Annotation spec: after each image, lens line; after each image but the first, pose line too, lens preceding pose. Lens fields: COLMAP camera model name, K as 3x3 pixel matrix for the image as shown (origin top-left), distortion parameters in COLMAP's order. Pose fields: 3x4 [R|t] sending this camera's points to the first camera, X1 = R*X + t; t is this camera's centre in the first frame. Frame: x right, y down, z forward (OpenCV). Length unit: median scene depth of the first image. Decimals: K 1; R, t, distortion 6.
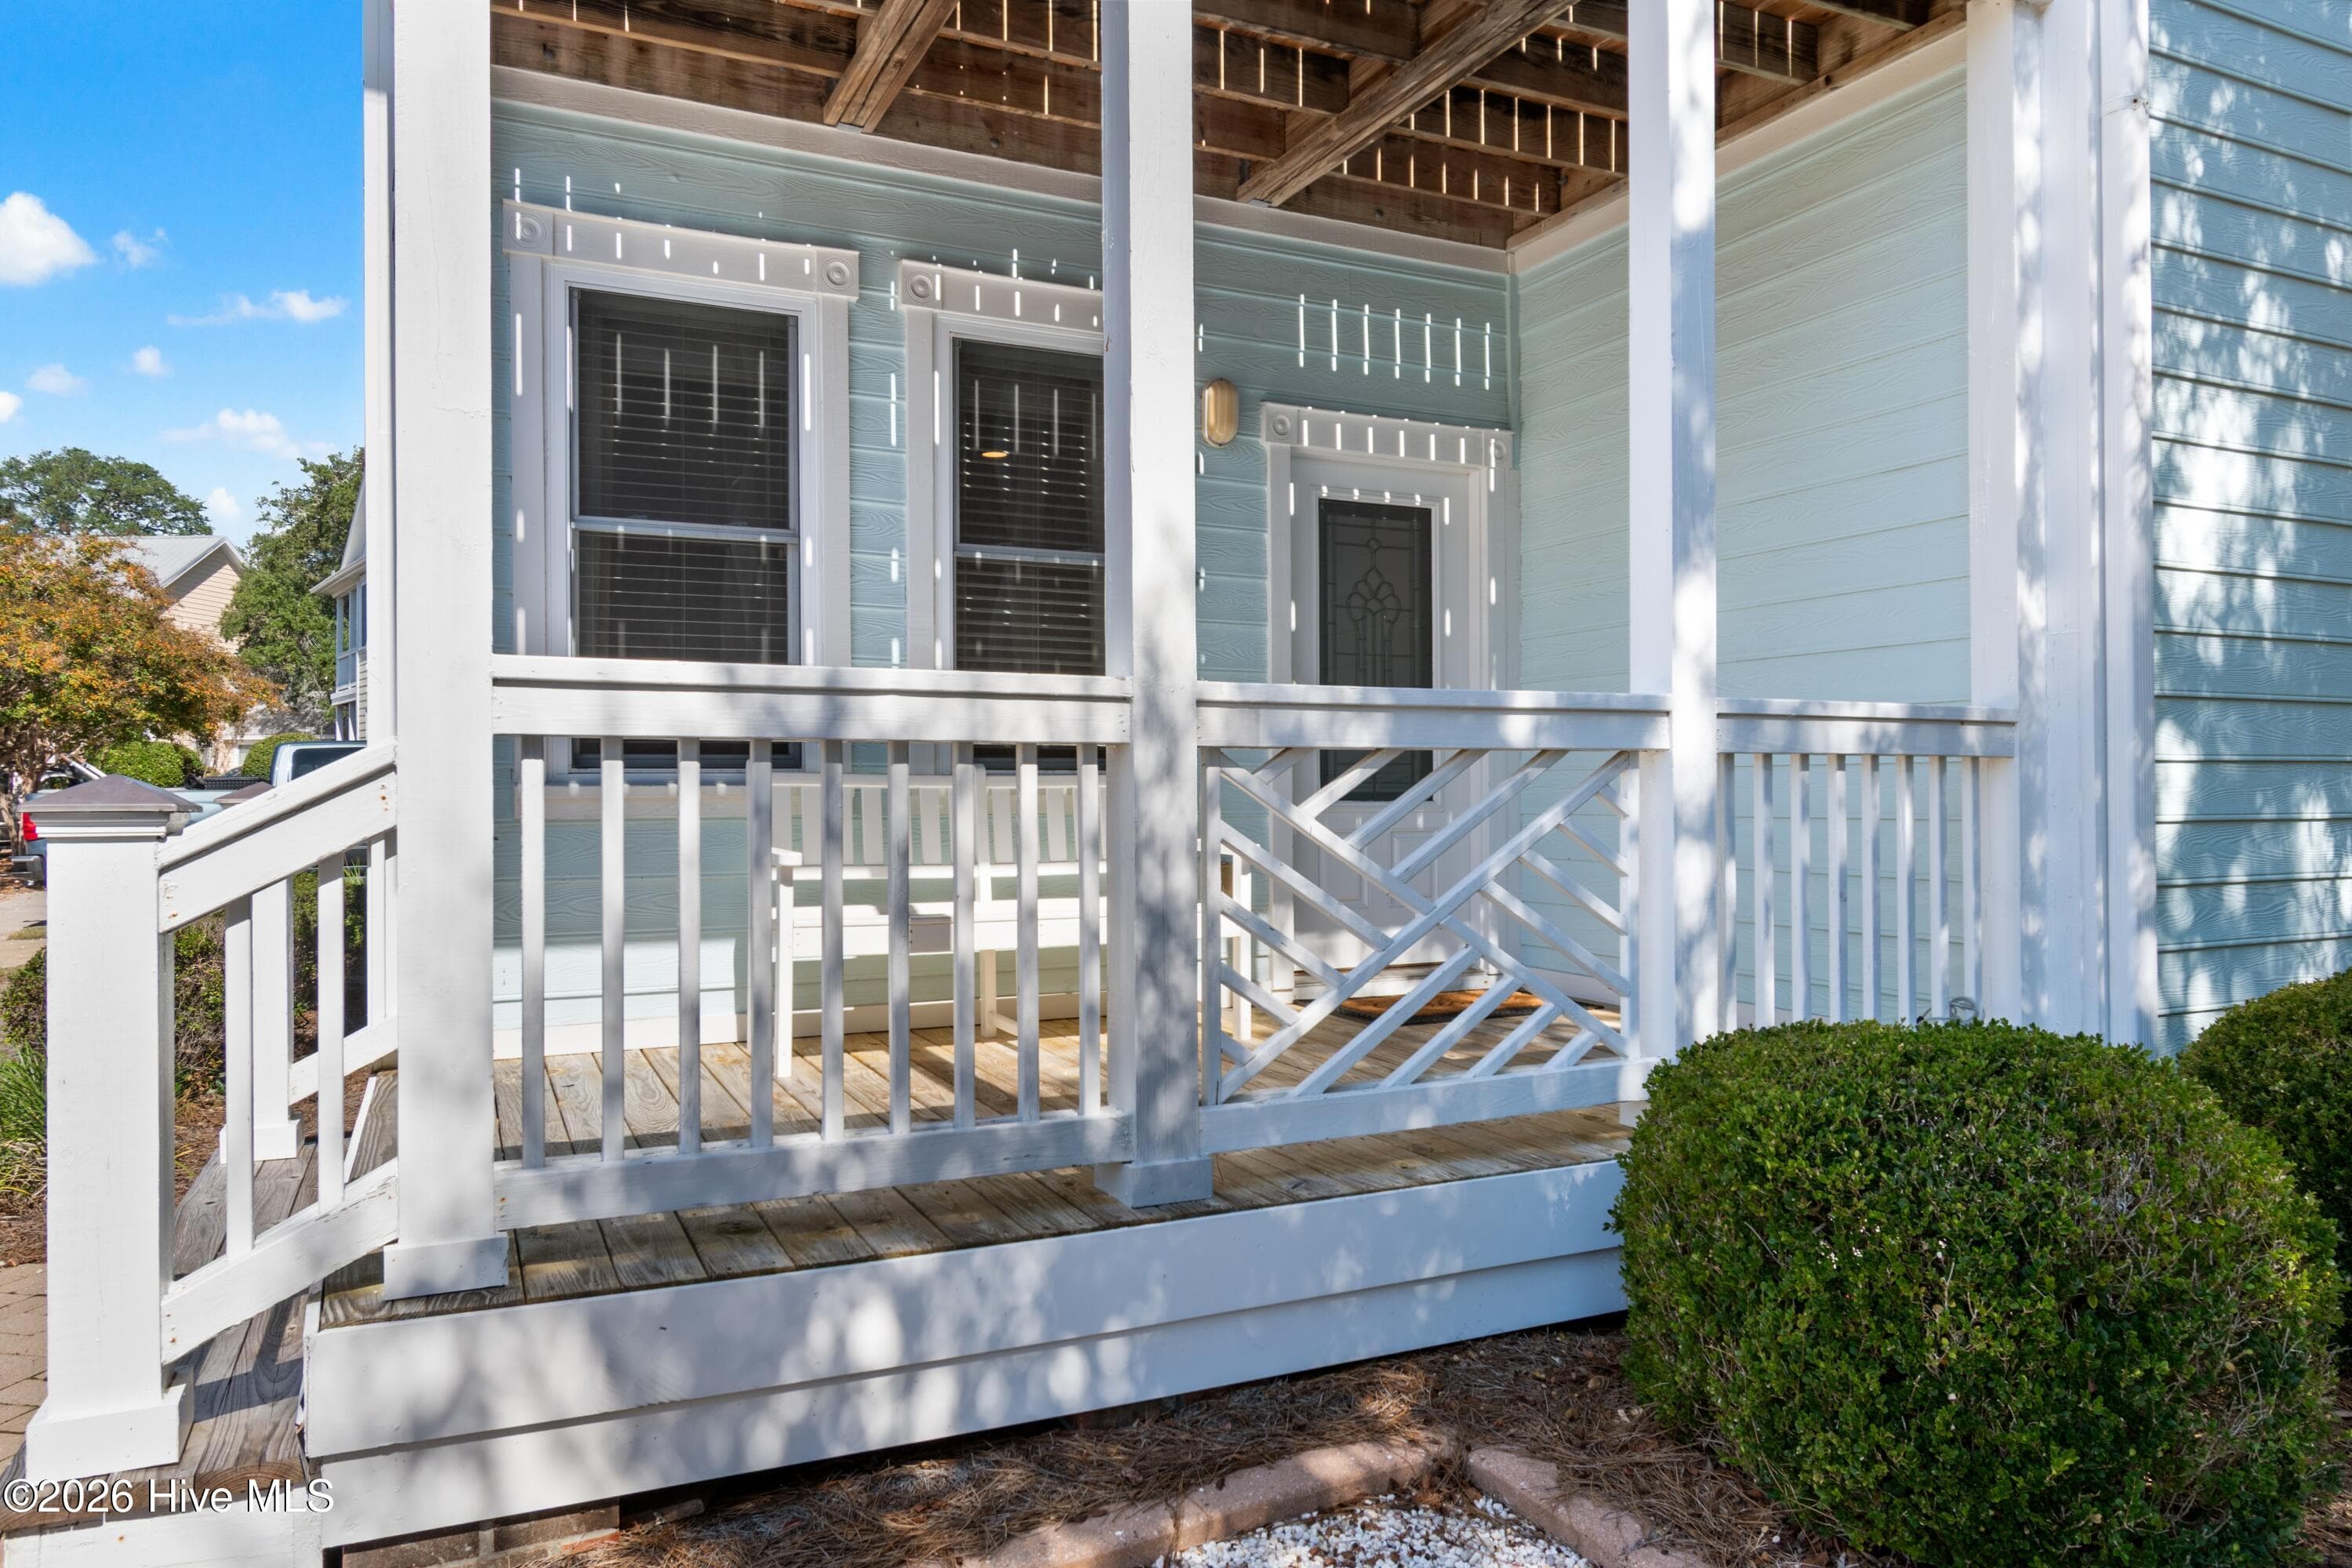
lens RADIAL K [[1524.5, 0, 1168.3], [0, 1524.5, 790.2], [0, 0, 1]] dist [-0.010081, -0.002741]
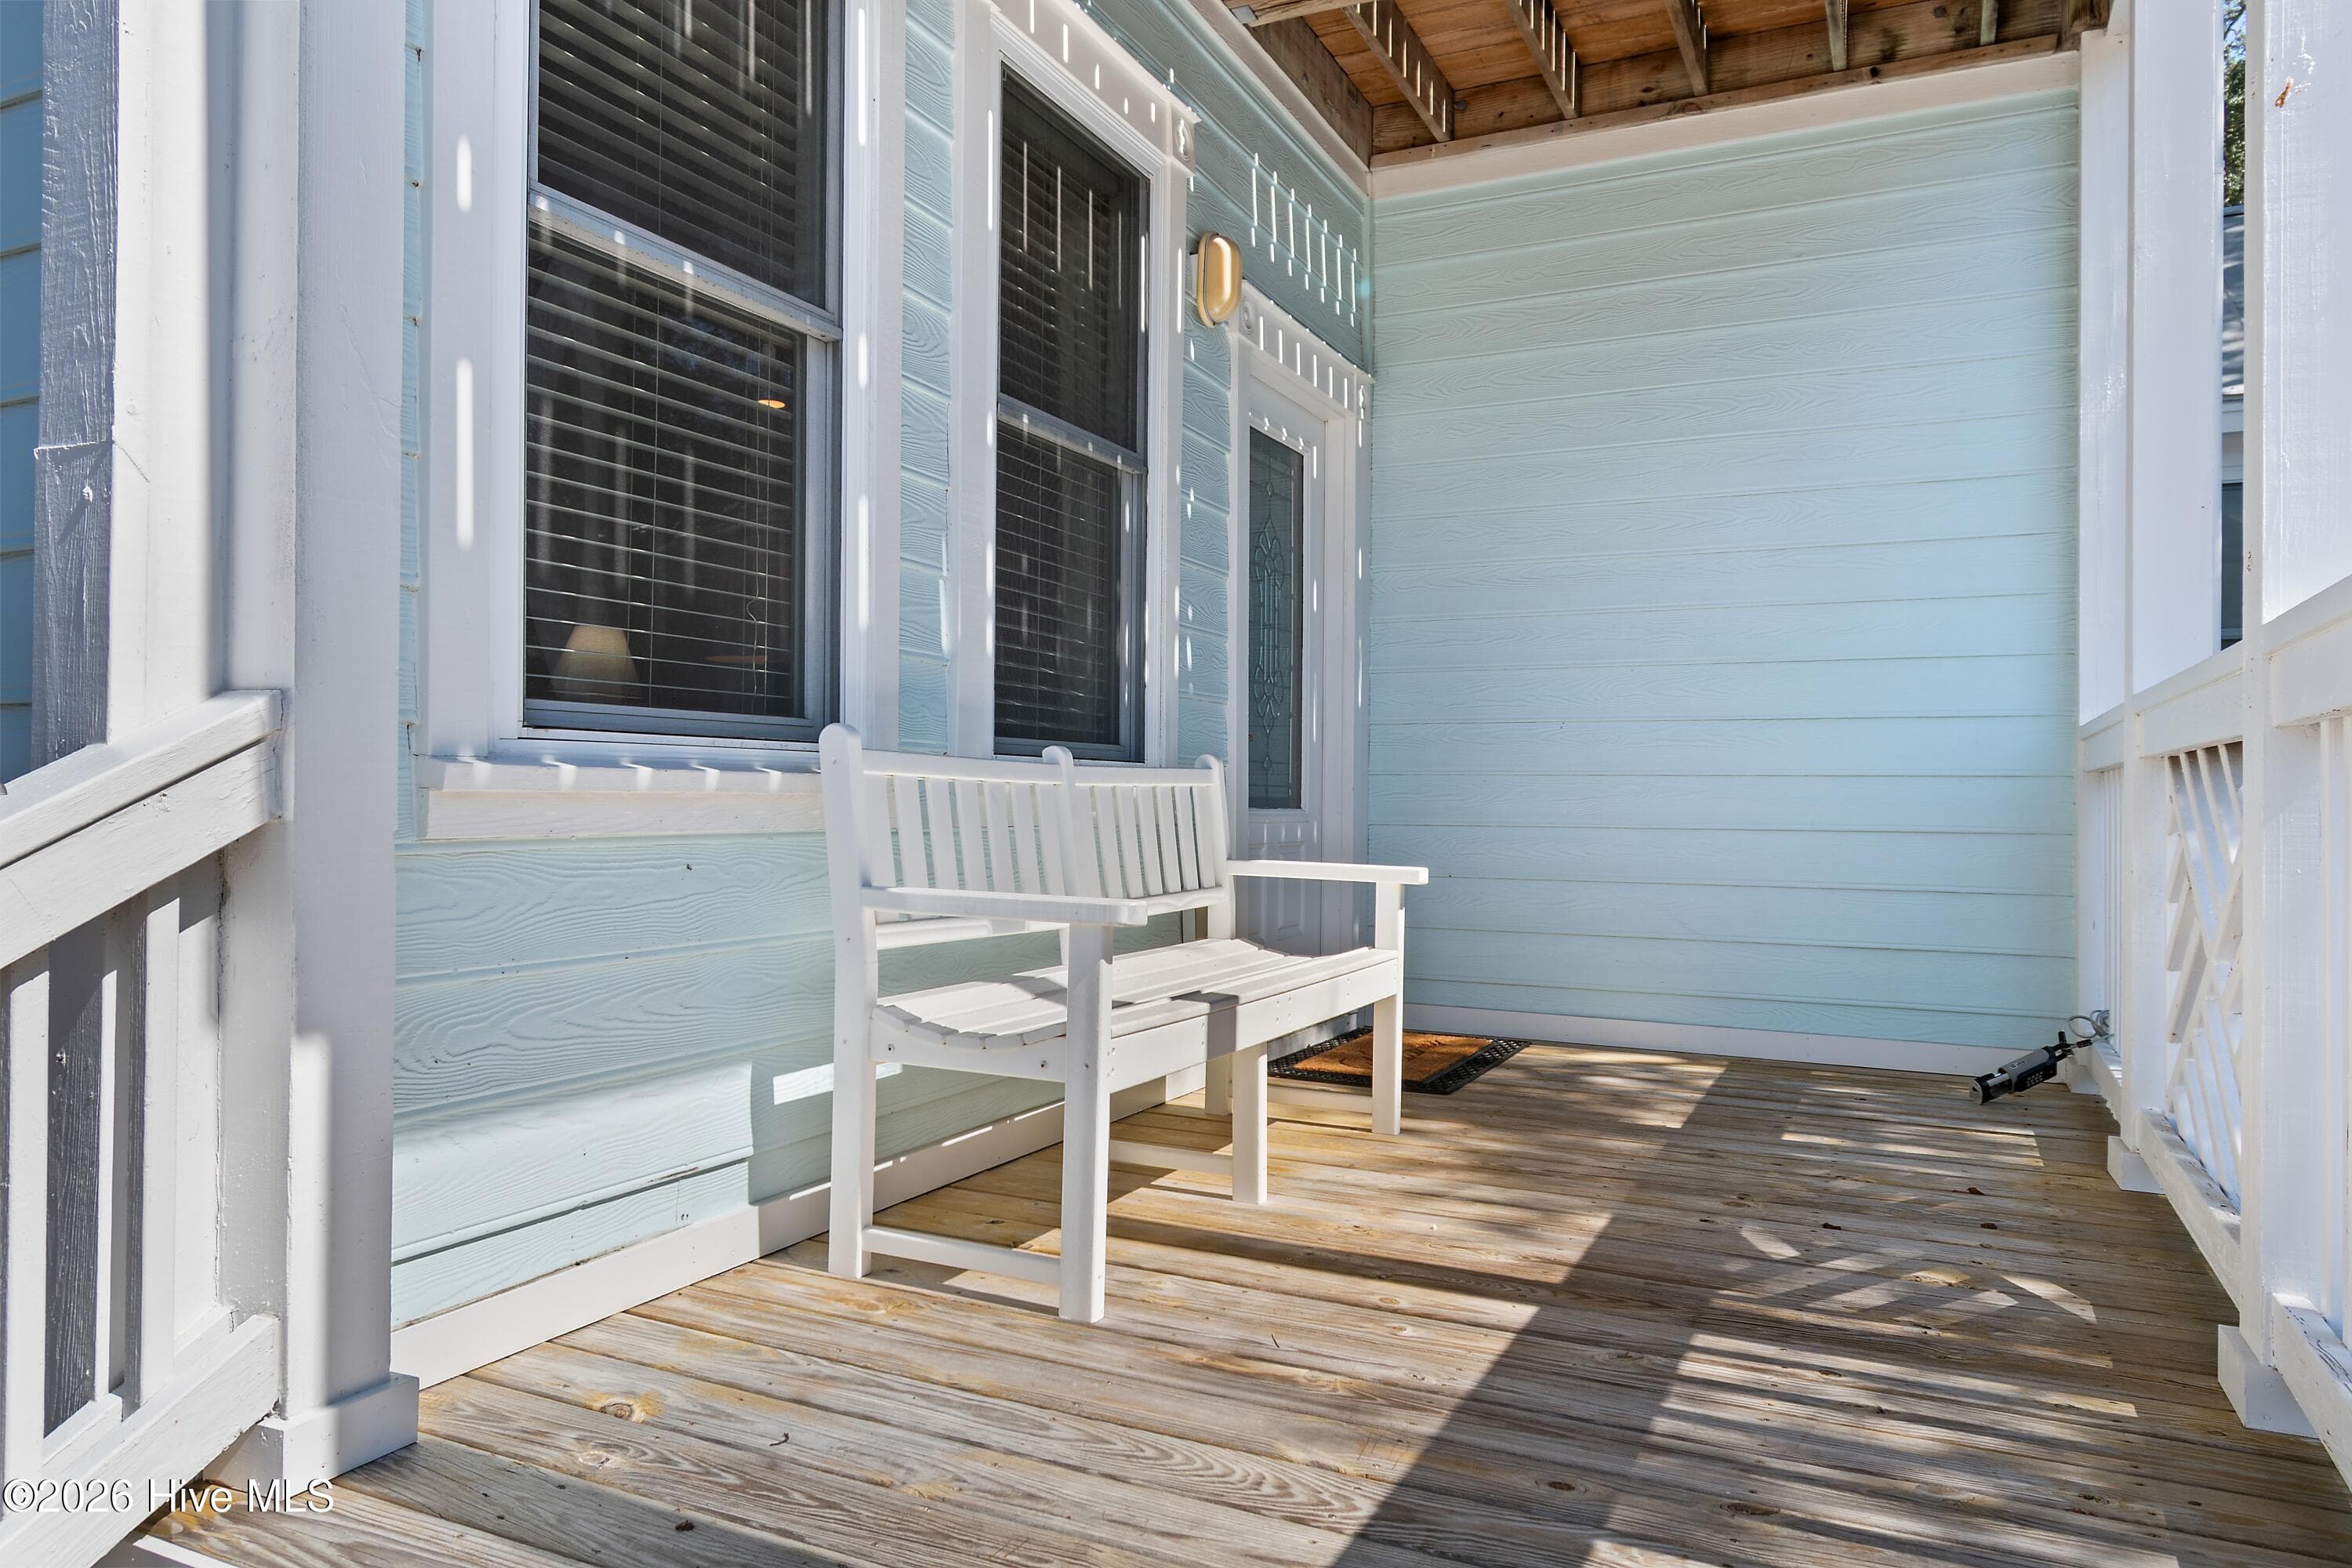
lens RADIAL K [[1524.5, 0, 1160.1], [0, 1524.5, 786.0], [0, 0, 1]] dist [-0.010081, -0.002741]
pose [[0.794165, 0.015304, 0.607509, -0.466773], [-0.014958, 0.999872, -0.005635, 0.002390], [-0.607518, -0.004612, 0.794293, 0.455226]]
